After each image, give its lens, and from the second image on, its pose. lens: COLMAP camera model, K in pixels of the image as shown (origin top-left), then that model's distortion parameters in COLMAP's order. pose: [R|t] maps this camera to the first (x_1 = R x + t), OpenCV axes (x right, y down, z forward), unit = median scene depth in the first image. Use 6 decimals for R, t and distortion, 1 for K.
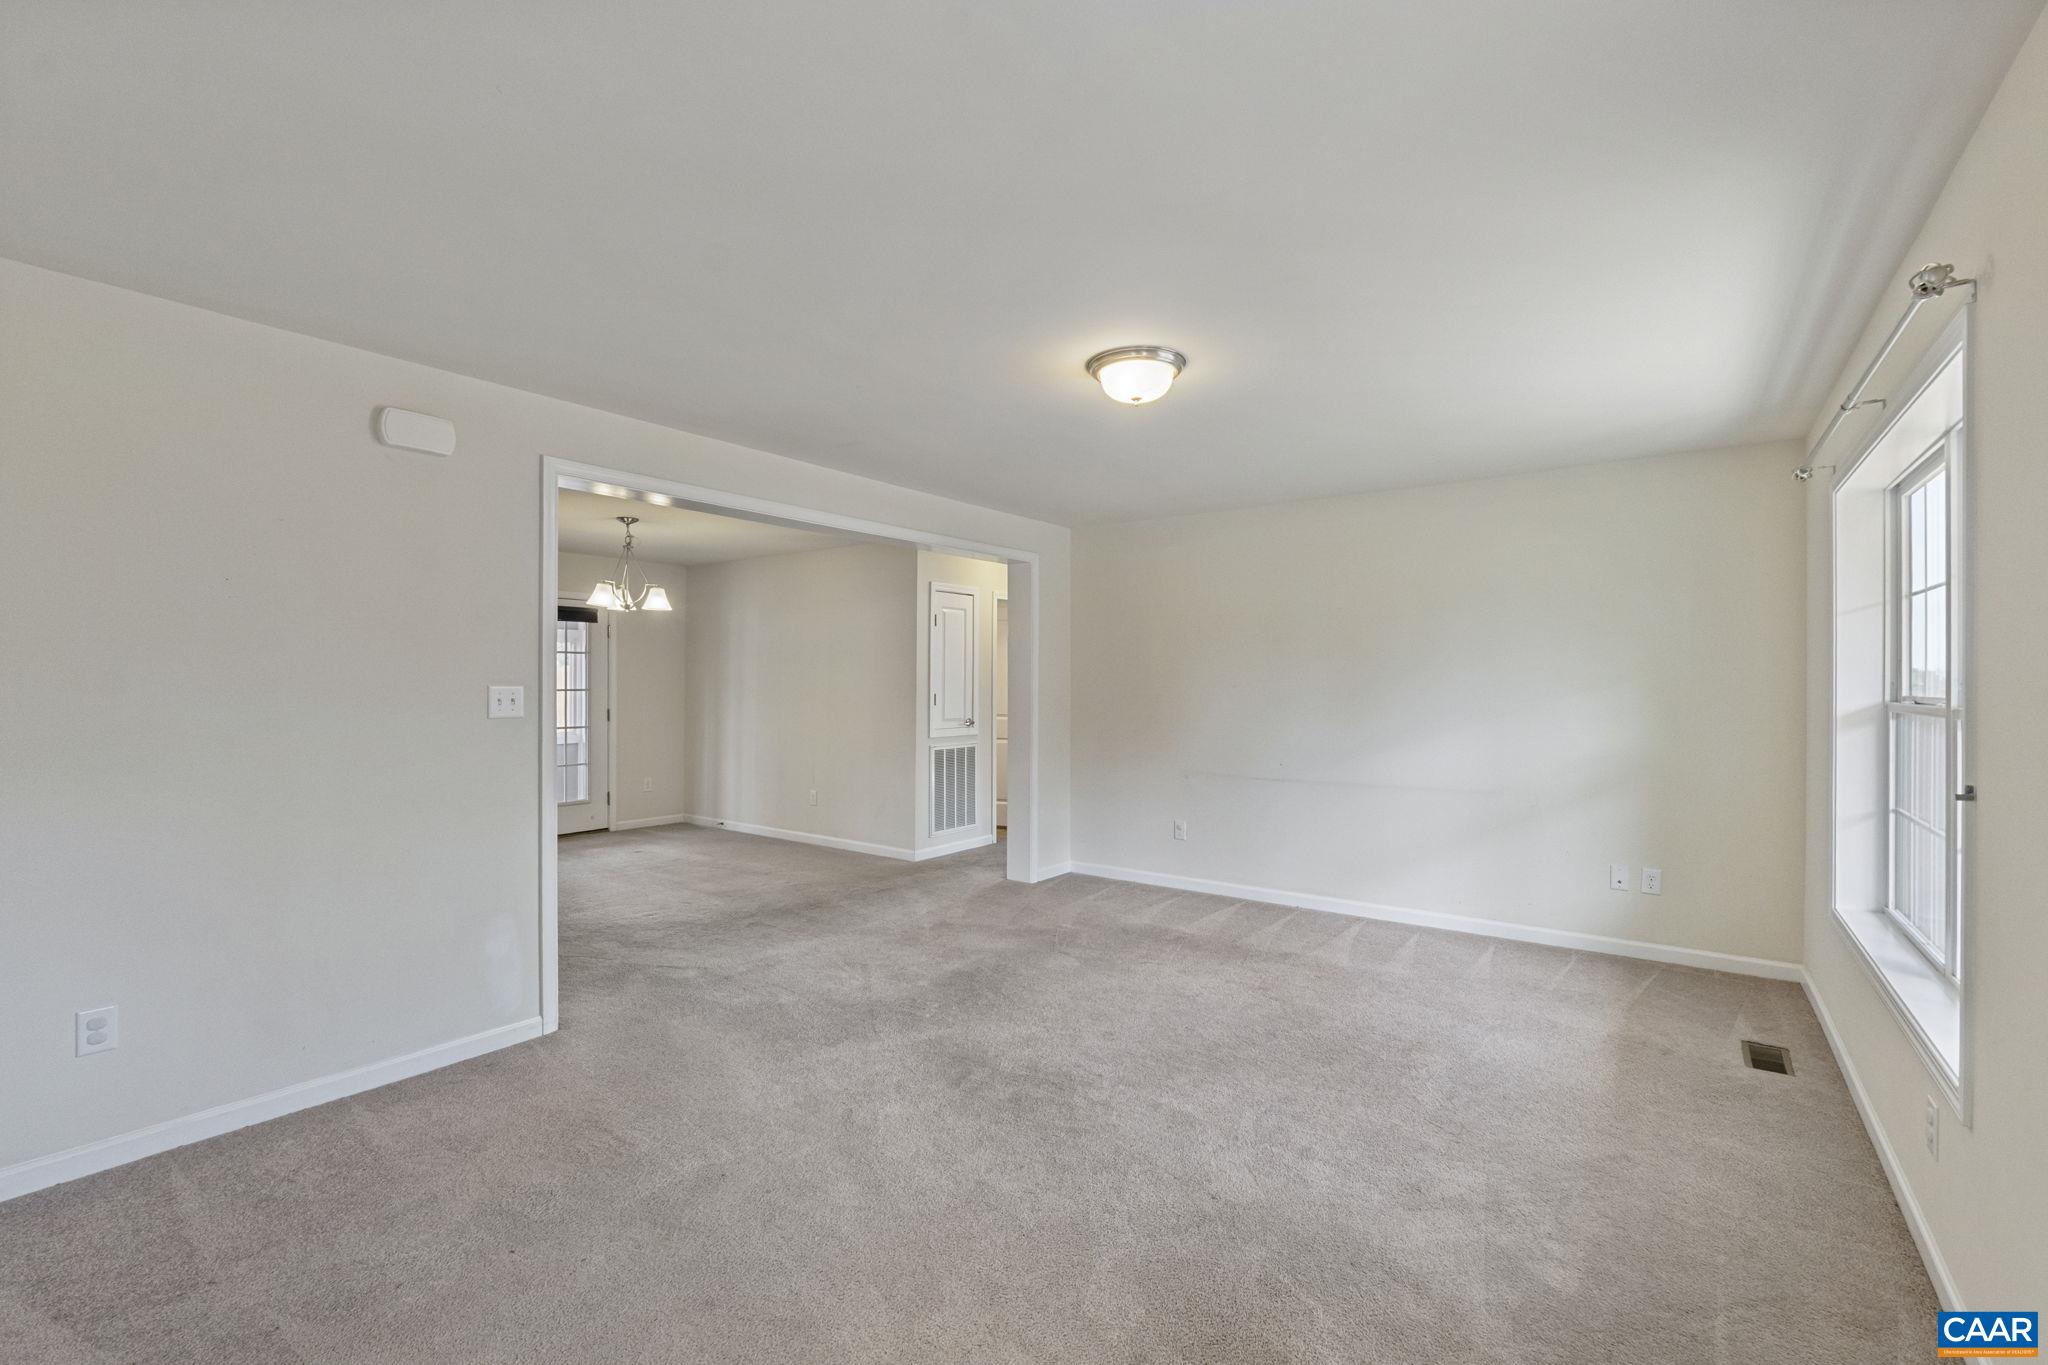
lens RADIAL K [[886.6, 0, 1024.0], [0, 886.6, 682.5], [0, 0, 1]] dist [-0.001435, 0.000039]
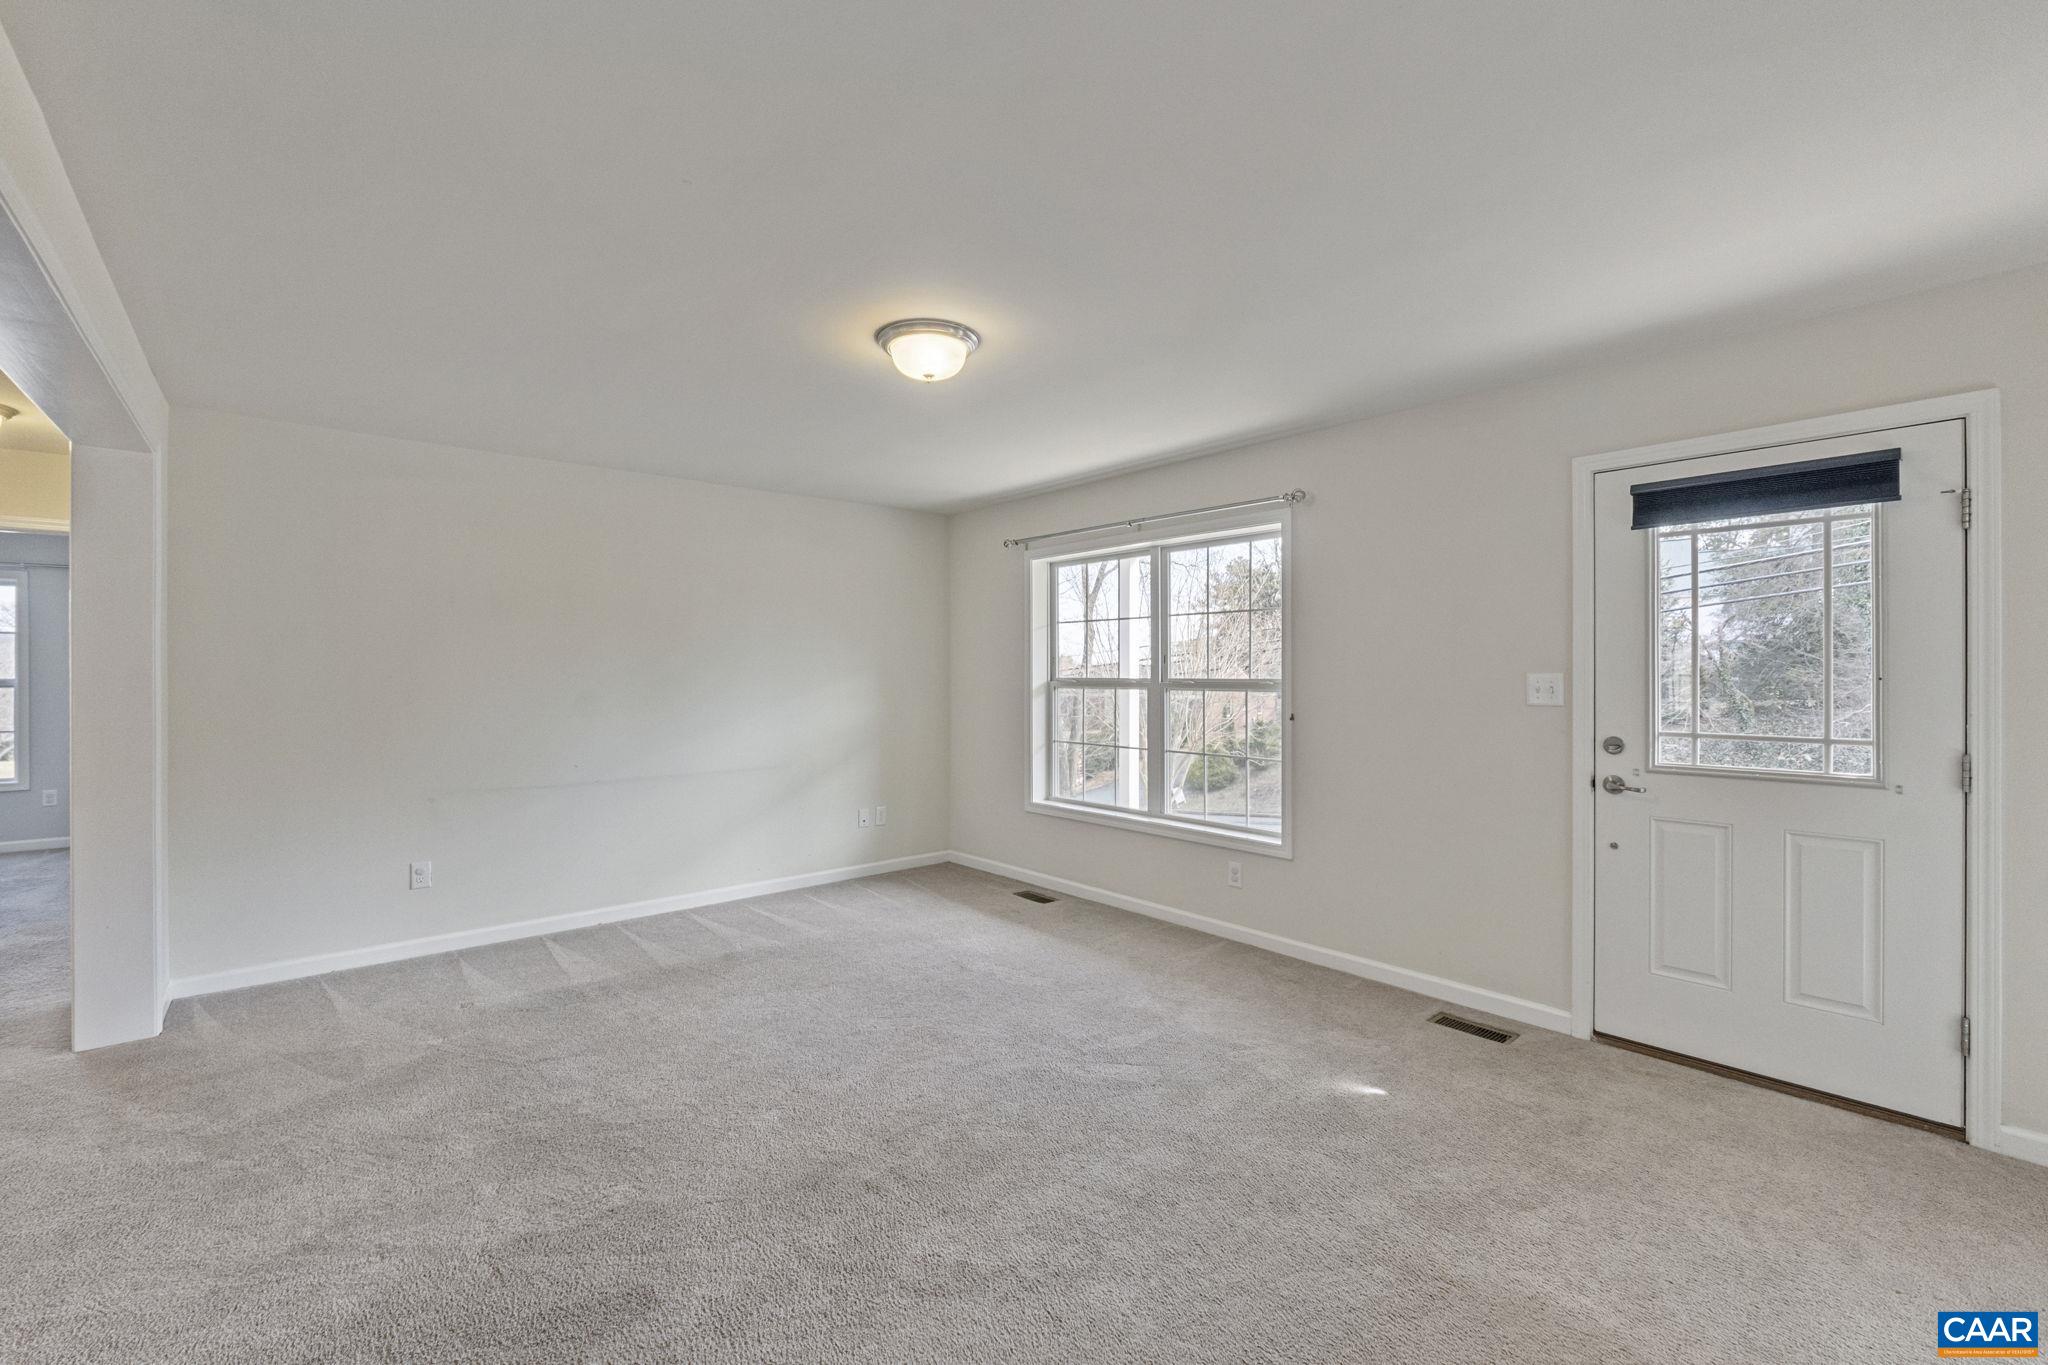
lens RADIAL K [[864.1, 0, 1027.7], [0, 864.1, 669.9], [0, 0, 1]] dist [-0.000290, -0.000042]
pose [[0.216272, -0.000531, 0.976333, -0.539537], [0.000800, 1.000000, 0.000366, -0.000637], [-0.976333, 0.000702, 0.216272, 0.487393]]
